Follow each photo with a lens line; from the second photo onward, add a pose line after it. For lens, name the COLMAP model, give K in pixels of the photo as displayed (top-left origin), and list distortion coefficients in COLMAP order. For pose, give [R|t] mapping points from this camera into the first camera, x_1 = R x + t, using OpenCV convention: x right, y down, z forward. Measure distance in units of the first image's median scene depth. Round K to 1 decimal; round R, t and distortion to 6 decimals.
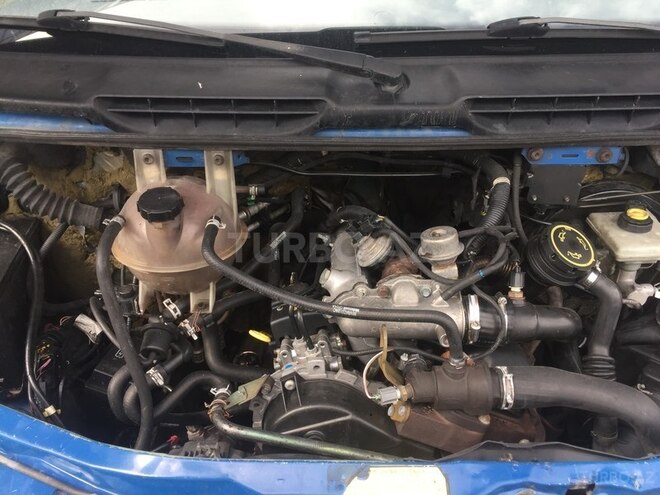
lens RADIAL K [[585.3, 0, 330.0], [0, 585.3, 247.5], [0, 0, 1]] dist [0.011109, 0.015263]
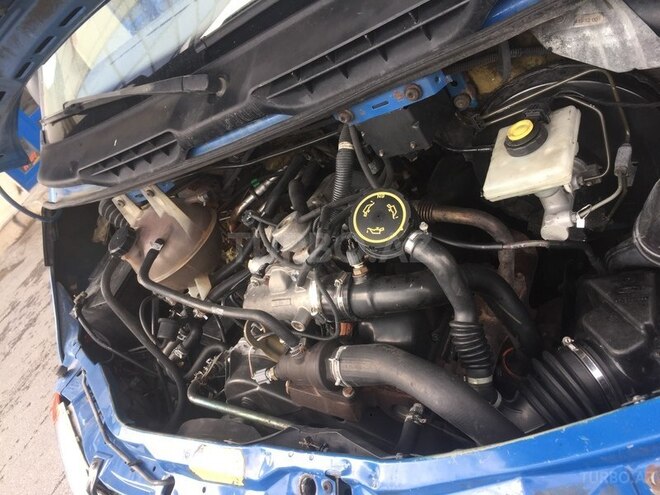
lens RADIAL K [[585.3, 0, 330.0], [0, 585.3, 247.5], [0, 0, 1]] dist [0.011109, 0.015263]
pose [[0.748446, -0.137713, -0.648740, 0.901755], [0.265607, 0.958569, 0.102946, -0.063927], [0.607685, -0.249360, 0.754015, 0.252830]]
